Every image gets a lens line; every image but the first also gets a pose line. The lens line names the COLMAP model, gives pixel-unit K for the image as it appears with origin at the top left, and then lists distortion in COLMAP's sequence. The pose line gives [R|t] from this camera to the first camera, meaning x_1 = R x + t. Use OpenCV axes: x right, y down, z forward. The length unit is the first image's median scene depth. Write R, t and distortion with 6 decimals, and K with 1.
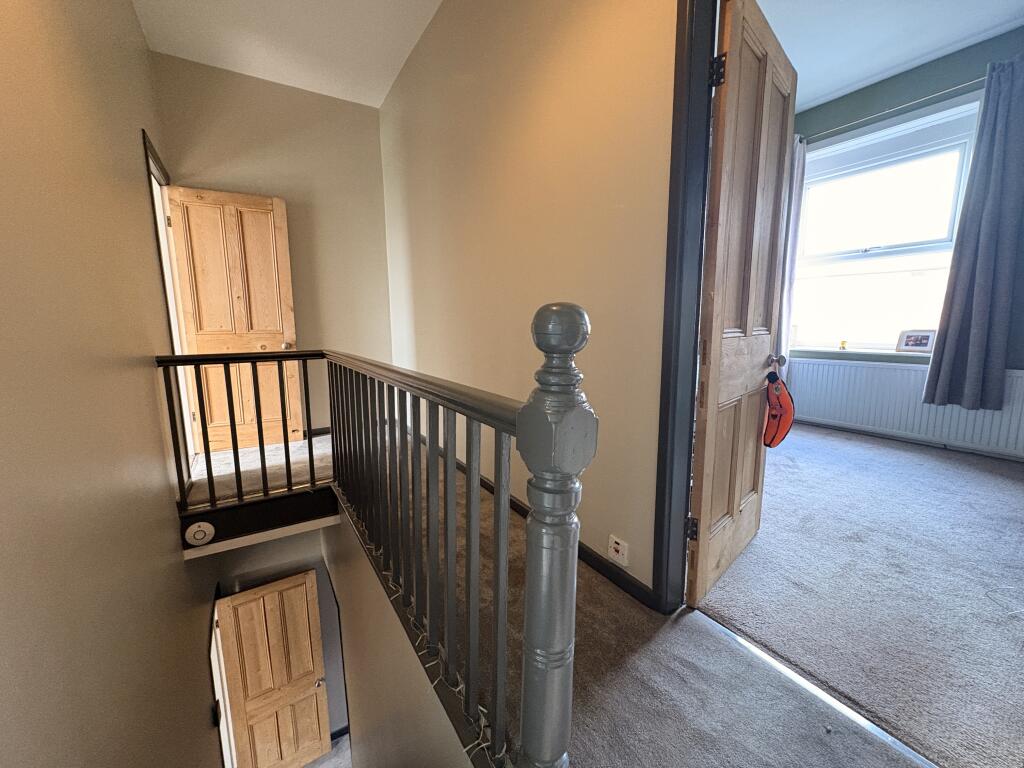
lens RADIAL K [[414.5, 0, 497.4], [0, 414.5, 383.8], [0, 0, 1]] dist [0.001000, -0.000299]
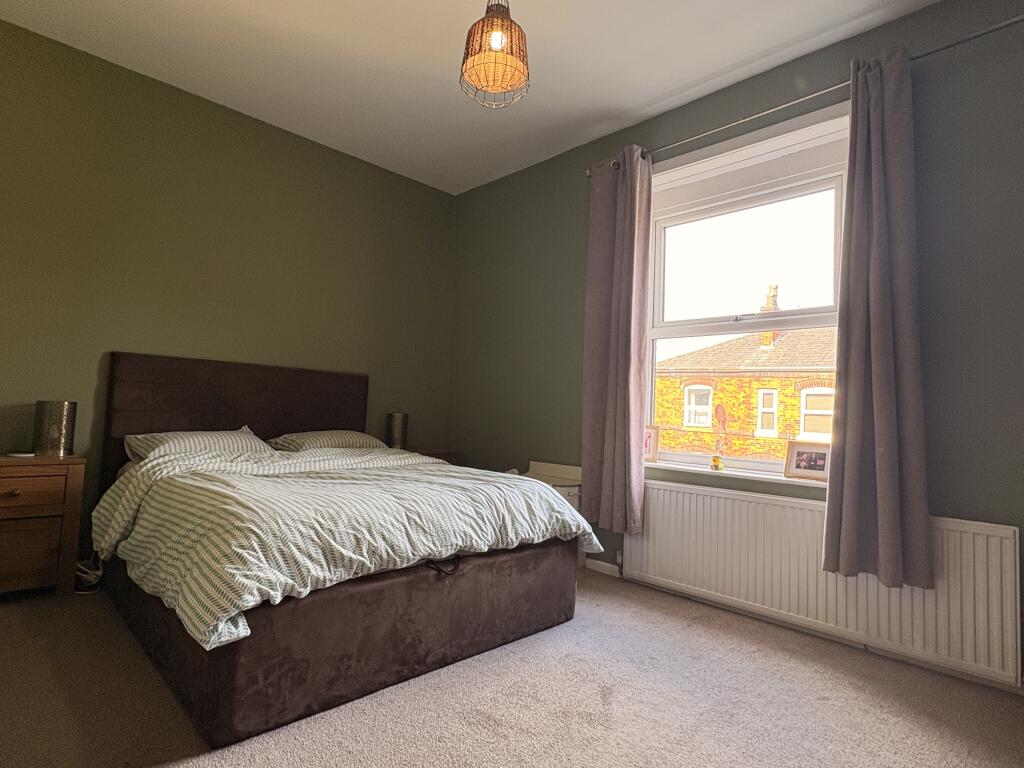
lens RADIAL K [[537.7, 0, 512.0], [0, 537.7, 384.0], [0, 0, 1]] dist [-0.002406, 0.000022]
pose [[0.965521, 0.084084, 0.246372, 0.407124], [-0.029885, 0.975944, -0.215964, -0.030776], [-0.258605, 0.201155, 0.944807, 0.359910]]
